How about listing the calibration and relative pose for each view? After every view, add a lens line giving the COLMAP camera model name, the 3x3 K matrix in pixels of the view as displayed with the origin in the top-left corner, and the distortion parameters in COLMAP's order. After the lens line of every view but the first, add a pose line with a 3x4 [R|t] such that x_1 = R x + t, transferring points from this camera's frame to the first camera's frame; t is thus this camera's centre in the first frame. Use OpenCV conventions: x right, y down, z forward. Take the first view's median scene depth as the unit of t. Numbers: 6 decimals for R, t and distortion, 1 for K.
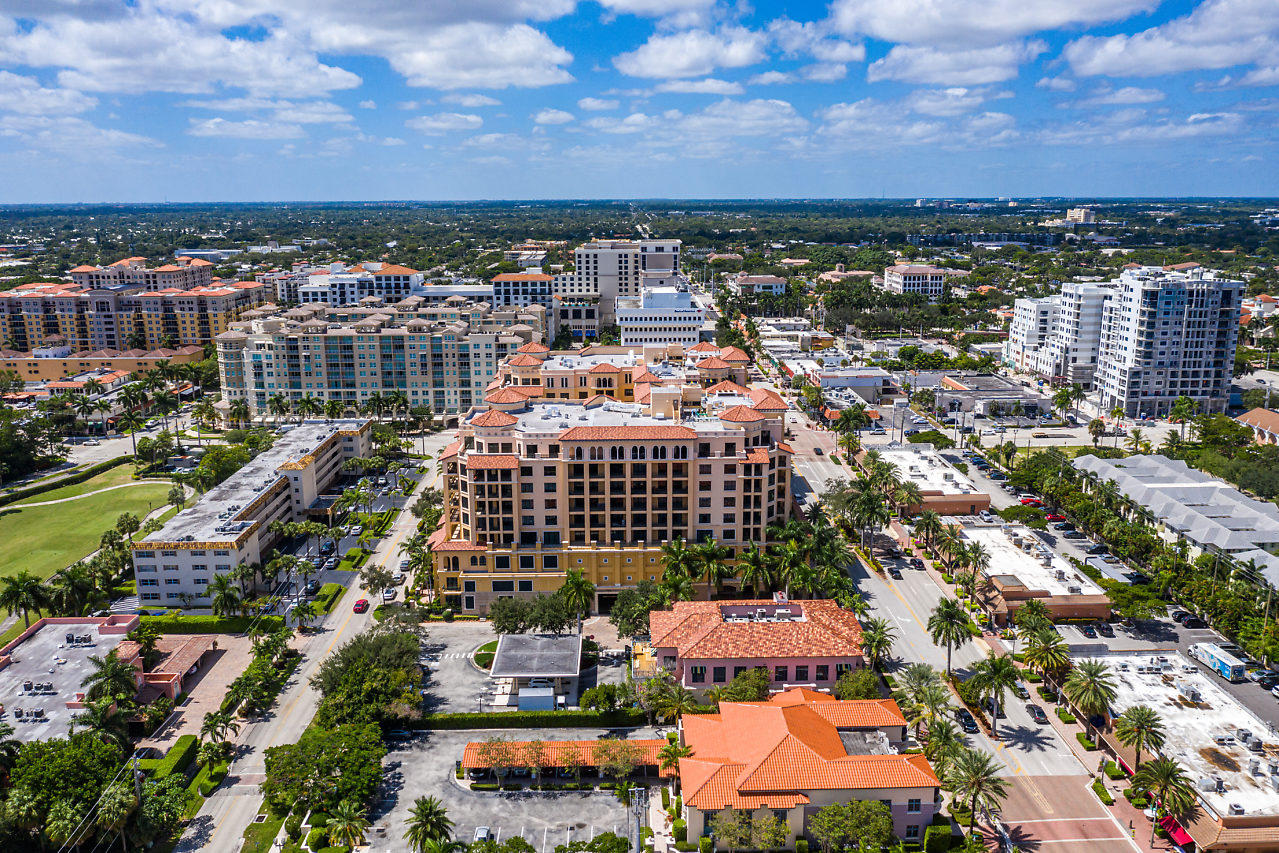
lens RADIAL K [[1028.5, 0, 638.7], [0, 1028.5, 428.1], [0, 0, 1]] dist [-0.004887, -0.003242]
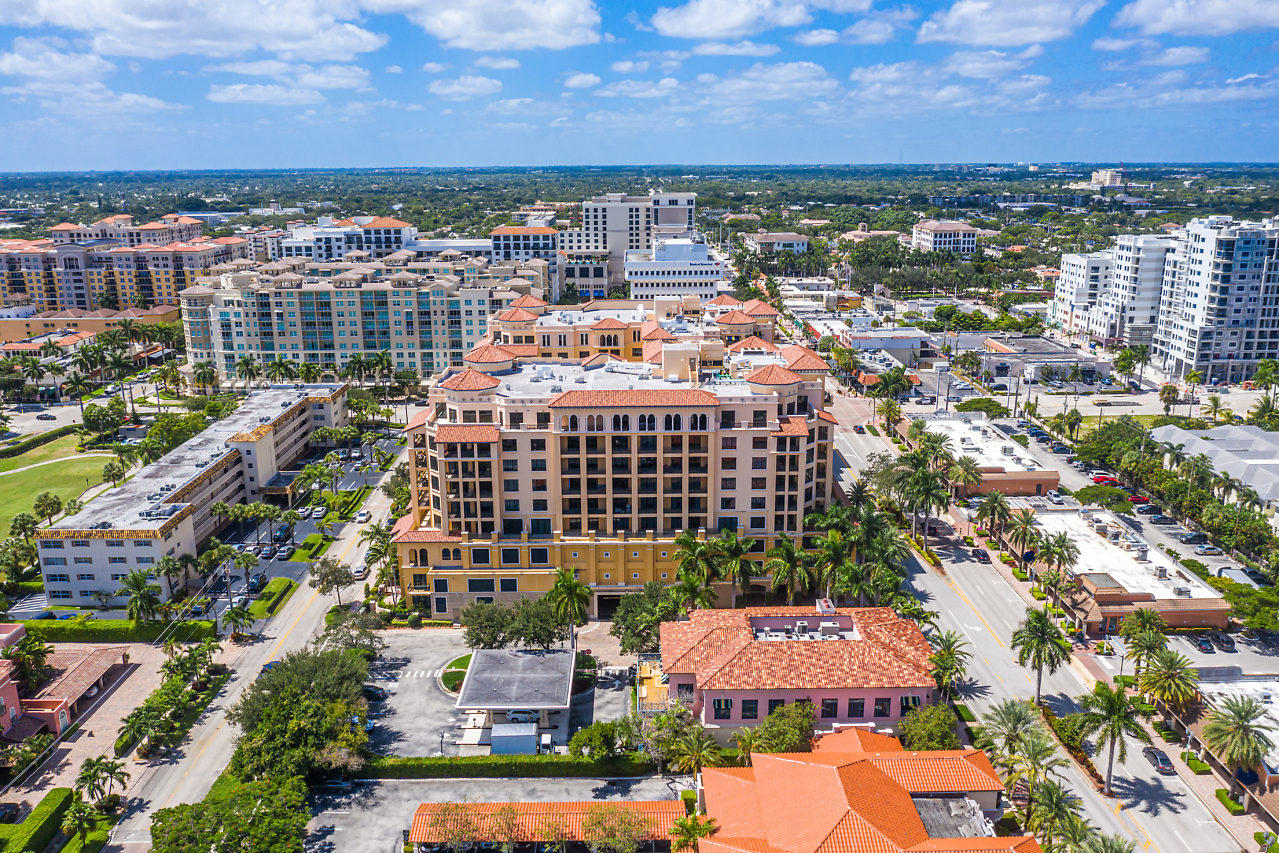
lens RADIAL K [[1028.5, 0, 637.2], [0, 1028.5, 427.1], [0, 0, 1]] dist [-0.004887, -0.003242]
pose [[0.999897, 0.001330, -0.014317, 0.003307], [-0.000903, 0.999556, 0.029795, 0.002856], [0.014350, -0.029779, 0.999453, 0.161754]]
